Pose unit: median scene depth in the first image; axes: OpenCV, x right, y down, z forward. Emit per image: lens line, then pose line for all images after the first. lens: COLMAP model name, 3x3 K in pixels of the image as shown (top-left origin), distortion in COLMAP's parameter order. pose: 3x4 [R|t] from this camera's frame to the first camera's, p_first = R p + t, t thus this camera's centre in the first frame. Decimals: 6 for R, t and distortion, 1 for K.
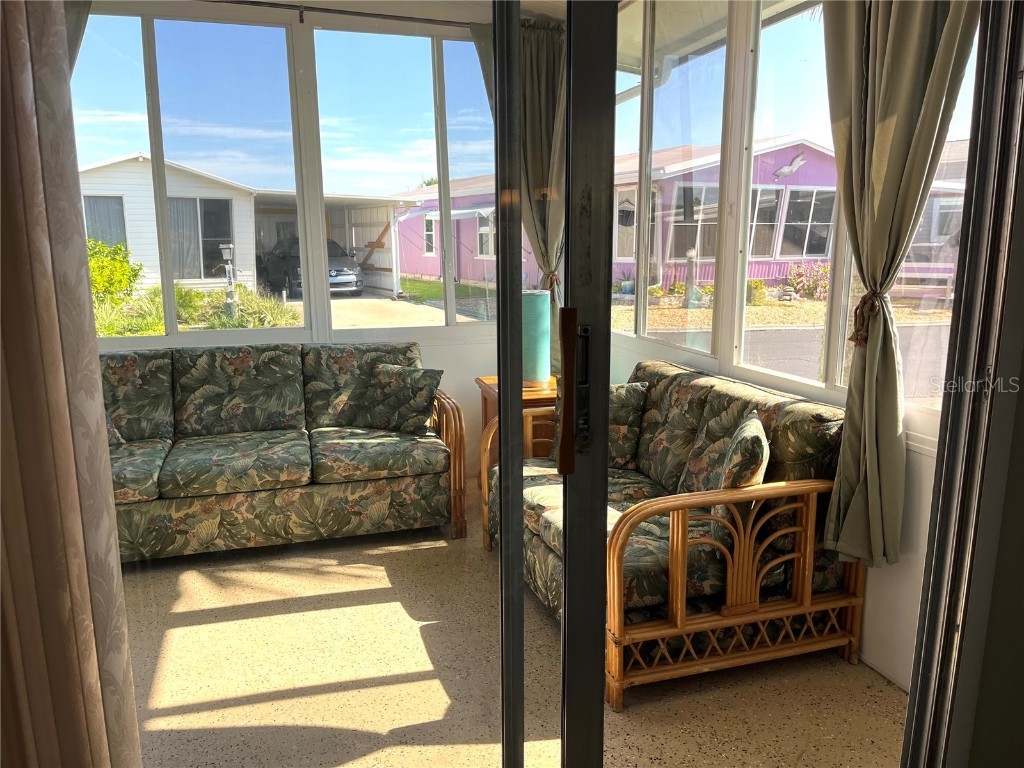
lens RADIAL K [[778.8, 0, 509.8], [0, 778.8, 383.5], [0, 0, 1]] dist [0.059113, -0.077235]
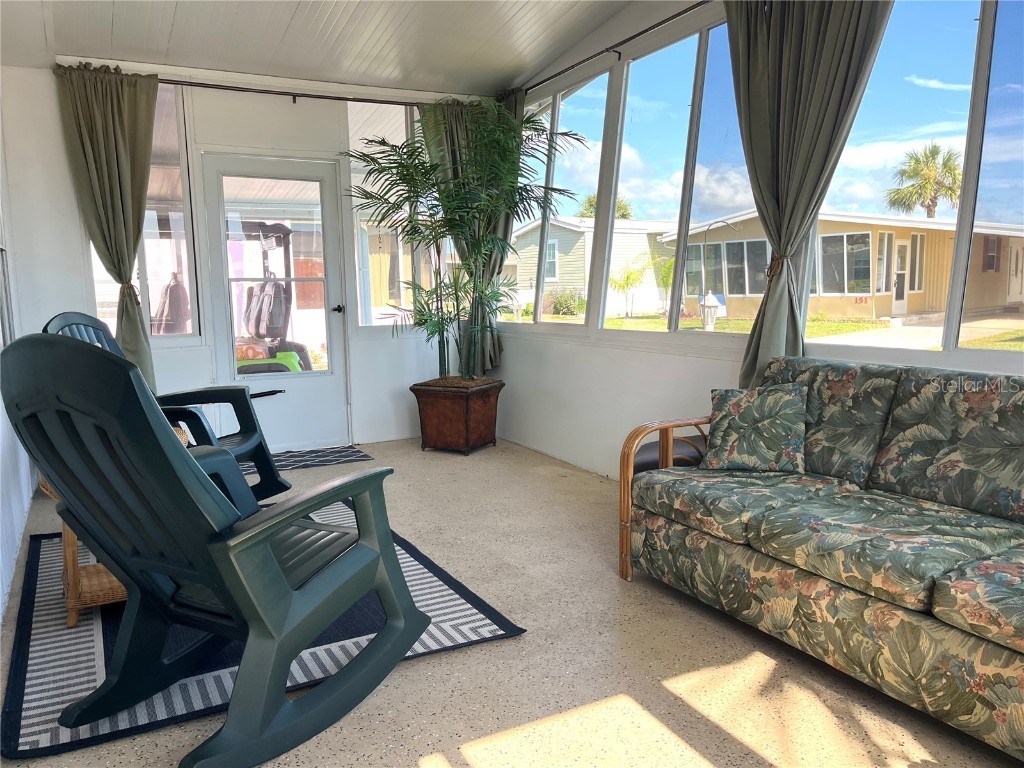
lens RADIAL K [[778.8, 0, 510.5], [0, 778.8, 391.3], [0, 0, 1]] dist [0.059113, -0.077235]
pose [[0.218103, 0.137527, -0.966187, 0.217826], [-0.161995, 0.981389, 0.103122, -0.042830], [0.962387, 0.134026, 0.236323, 0.537853]]
